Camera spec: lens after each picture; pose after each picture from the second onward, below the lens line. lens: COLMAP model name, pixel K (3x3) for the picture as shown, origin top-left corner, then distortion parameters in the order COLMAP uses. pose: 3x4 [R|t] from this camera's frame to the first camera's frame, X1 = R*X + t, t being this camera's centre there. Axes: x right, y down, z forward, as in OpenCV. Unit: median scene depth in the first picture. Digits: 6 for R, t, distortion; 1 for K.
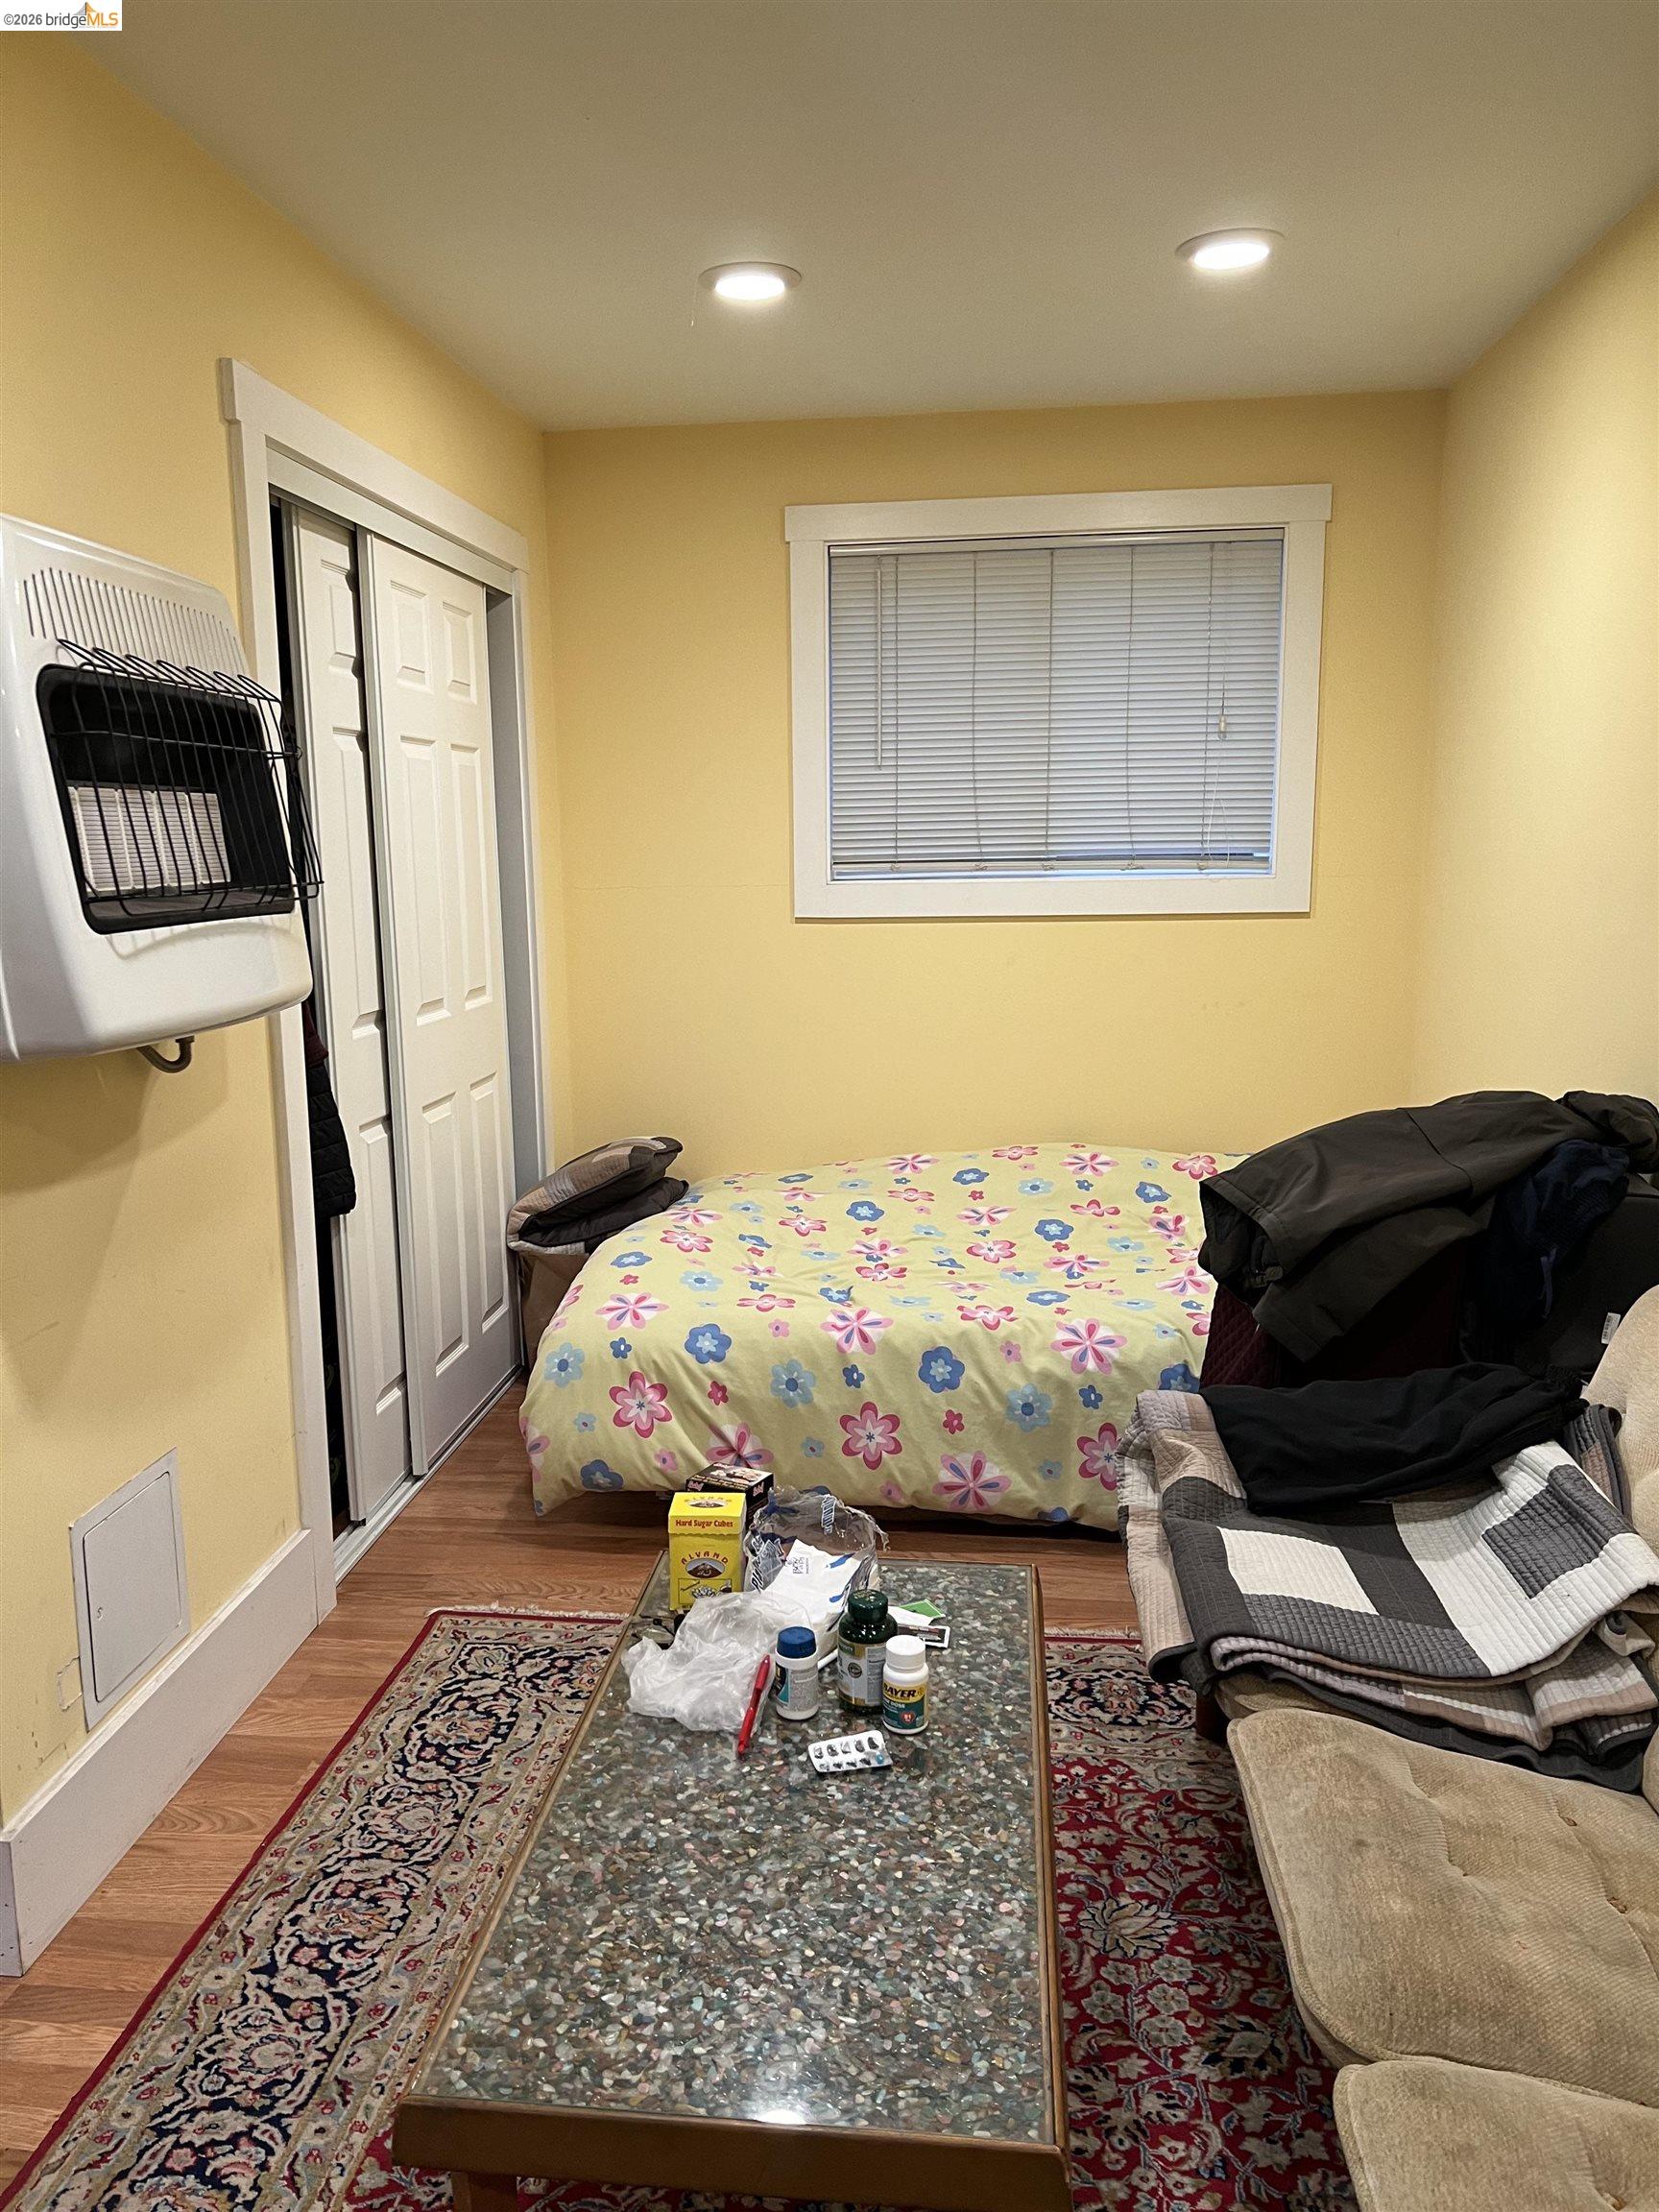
lens RADIAL K [[1657.8, 0, 827.6], [0, 1657.8, 1105.1], [0, 0, 1]] dist [0.012323, 0.002163]
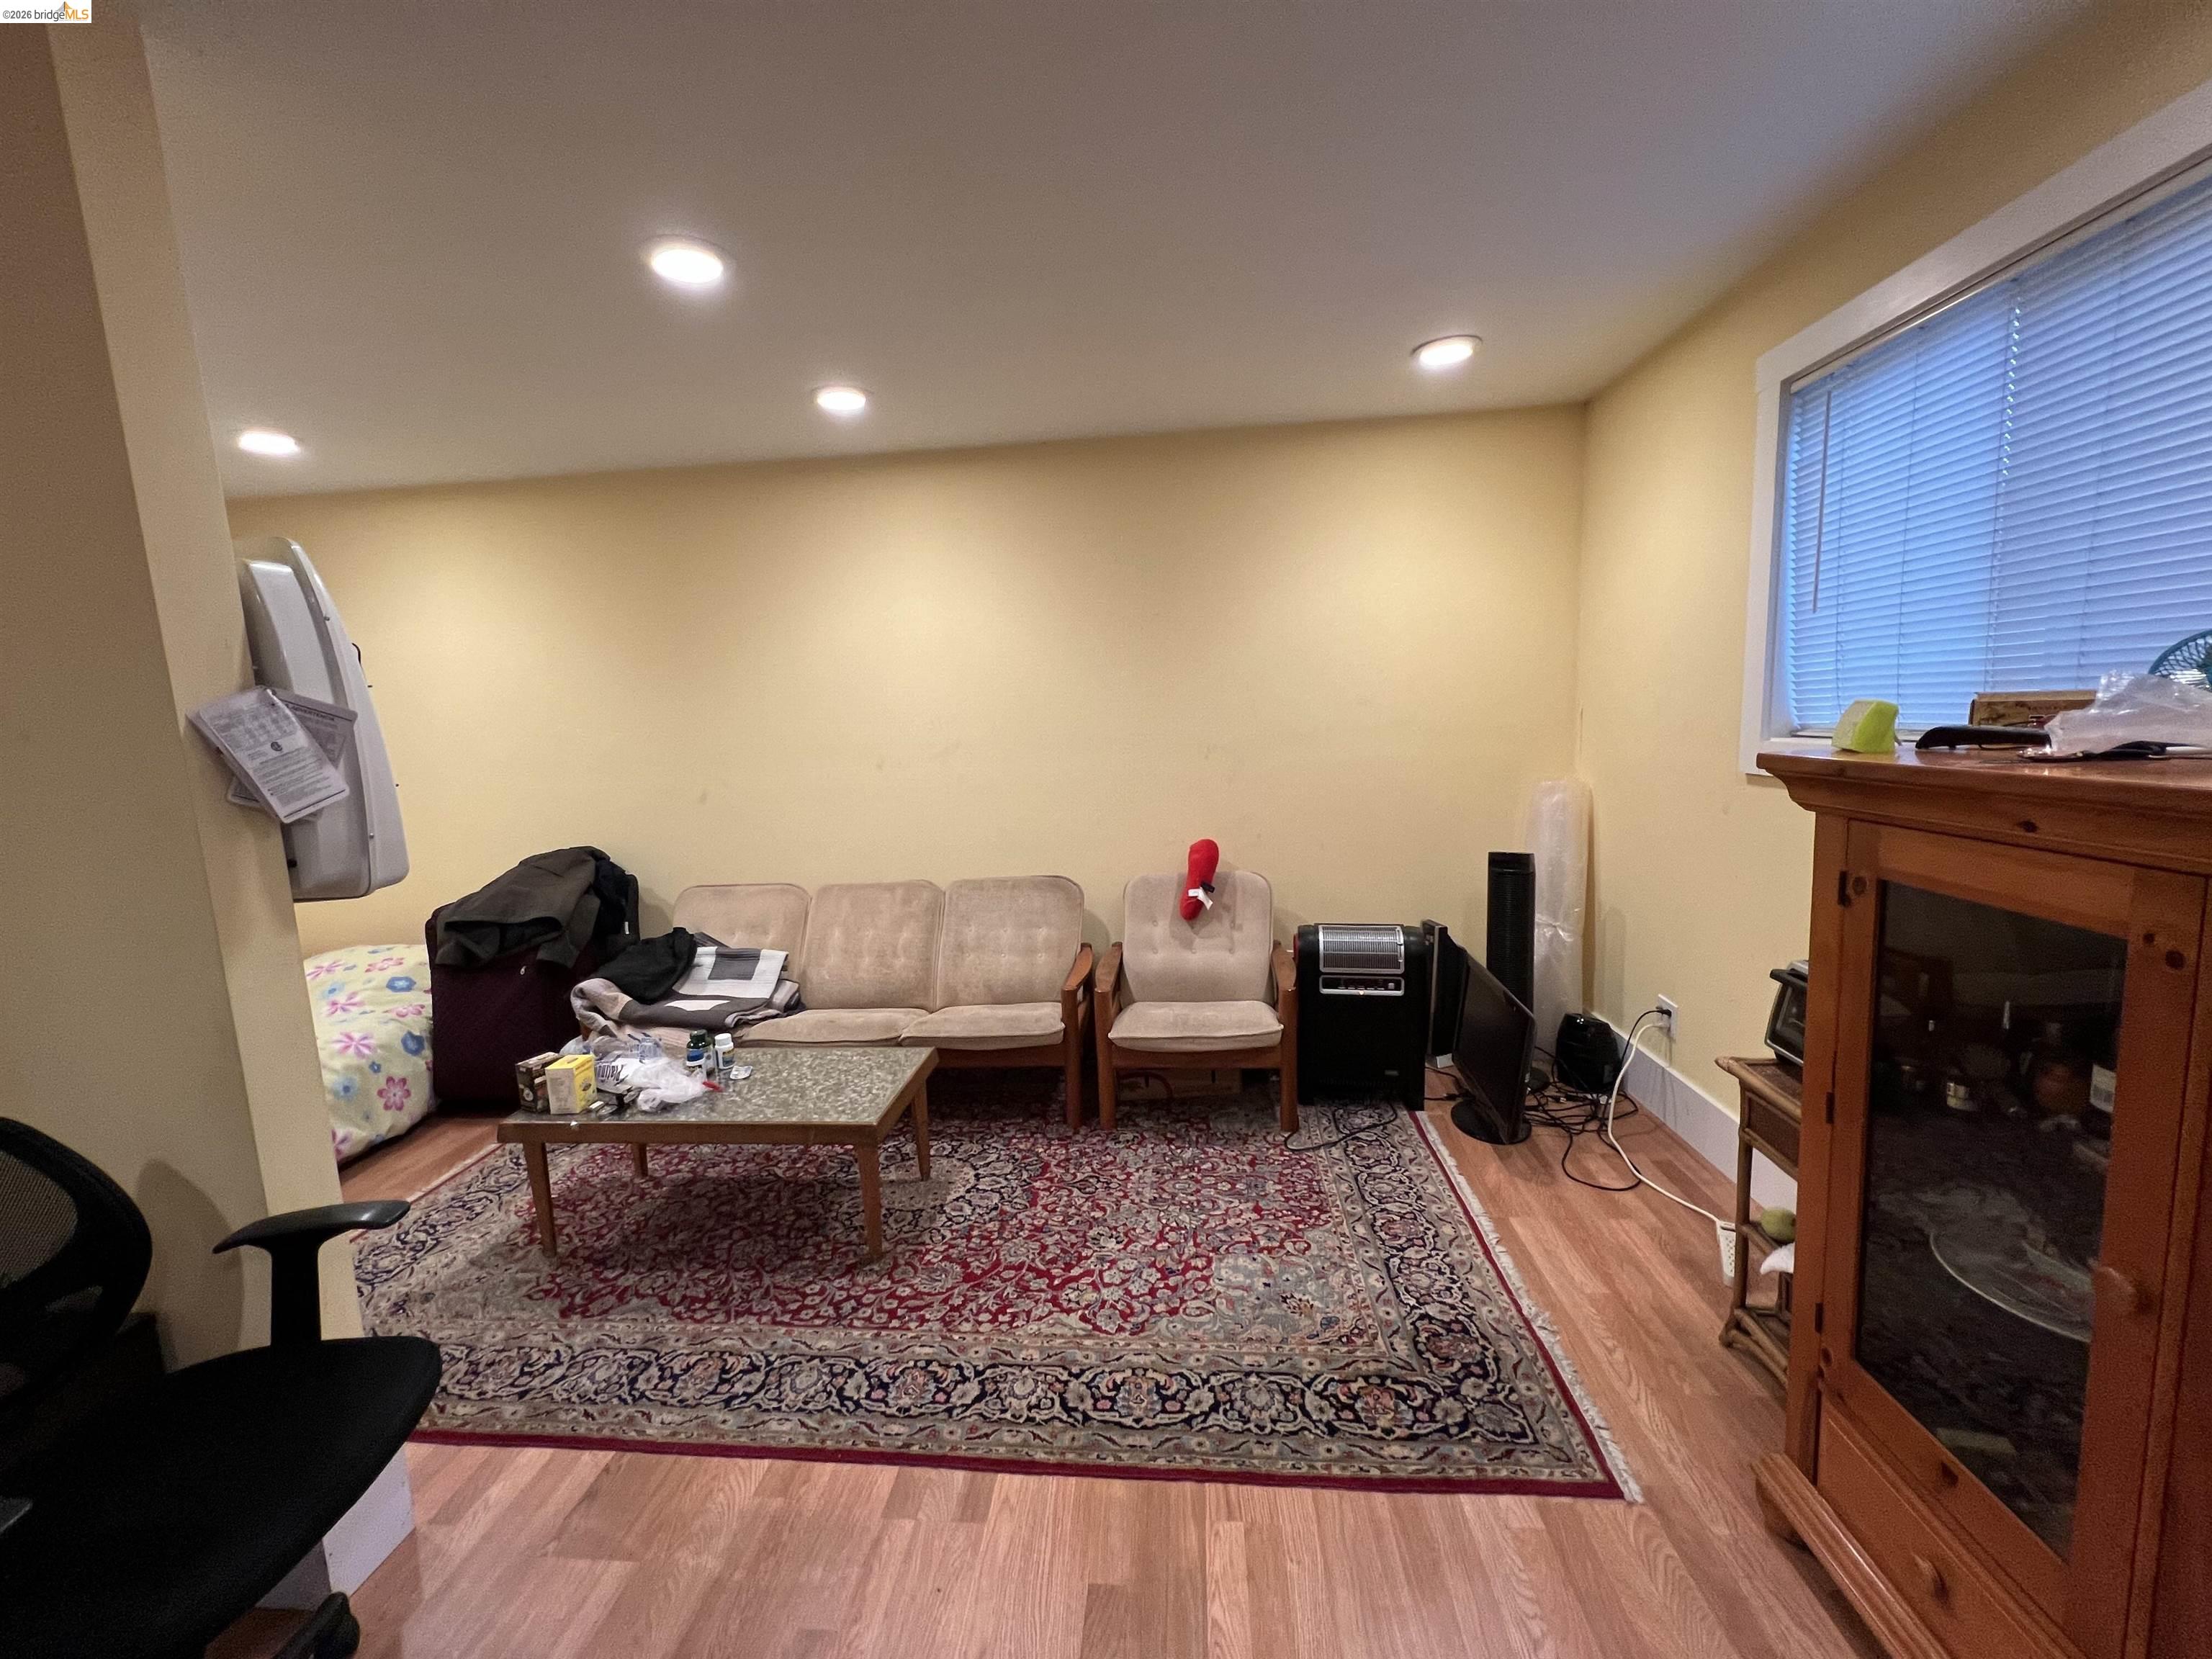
lens RADIAL K [[887.5, 0, 1106.6], [0, 887.5, 821.3], [0, 0, 1]] dist [-0.000043, -0.000005]
pose [[-0.016142, -0.121836, 0.992419, -0.886619], [0.201521, 0.971783, 0.122581, -0.046103], [-0.979351, 0.201972, 0.008866, 0.192937]]
